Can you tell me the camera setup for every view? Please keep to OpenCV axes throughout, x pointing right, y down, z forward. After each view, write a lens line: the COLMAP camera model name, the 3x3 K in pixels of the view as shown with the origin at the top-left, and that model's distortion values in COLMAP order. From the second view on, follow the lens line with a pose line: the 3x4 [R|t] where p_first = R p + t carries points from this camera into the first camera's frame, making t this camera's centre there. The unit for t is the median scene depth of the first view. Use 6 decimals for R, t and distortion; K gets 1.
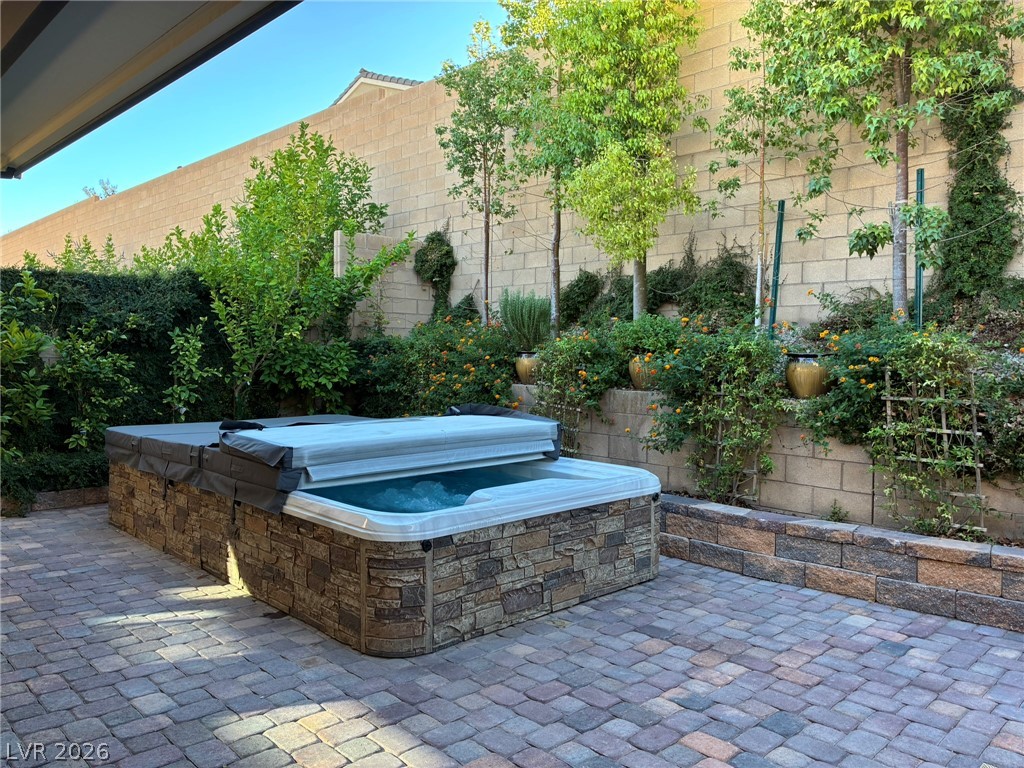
lens RADIAL K [[776.1, 0, 510.7], [0, 776.1, 380.9], [0, 0, 1]] dist [0.051614, -0.064833]
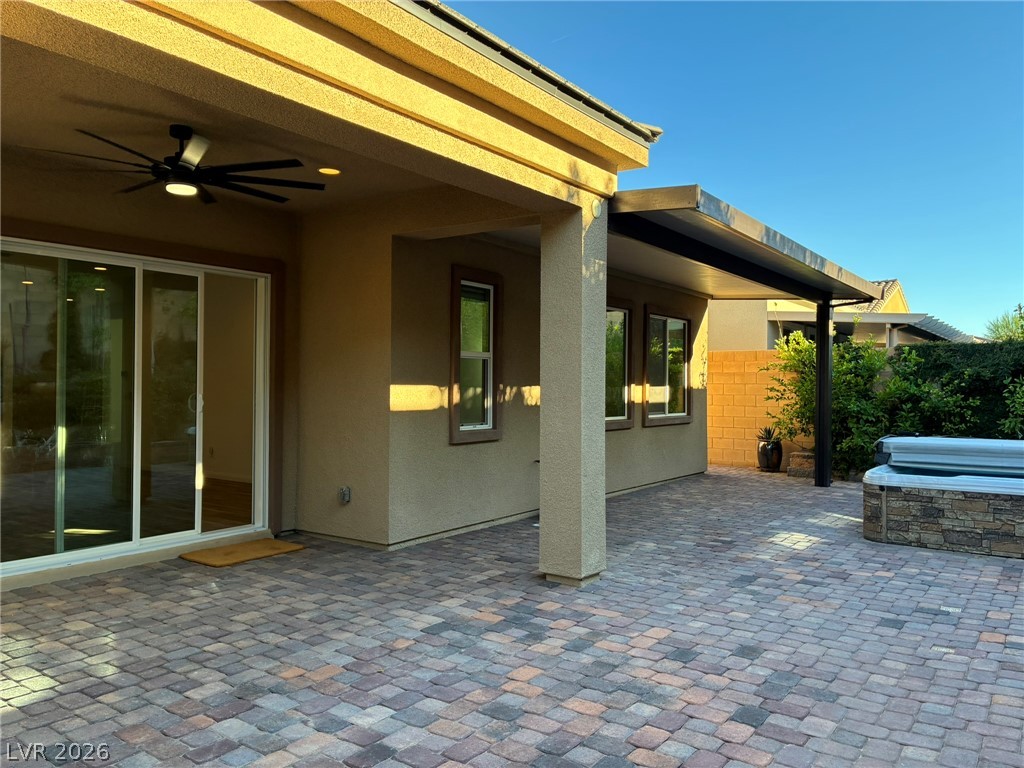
lens RADIAL K [[776.1, 0, 504.9], [0, 776.1, 379.8], [0, 0, 1]] dist [0.051614, -0.064833]
pose [[0.200441, -0.013789, -0.979609, 1.425440], [-0.043606, 0.998784, -0.022982, 0.016314], [0.978735, 0.047323, 0.199596, -0.320488]]
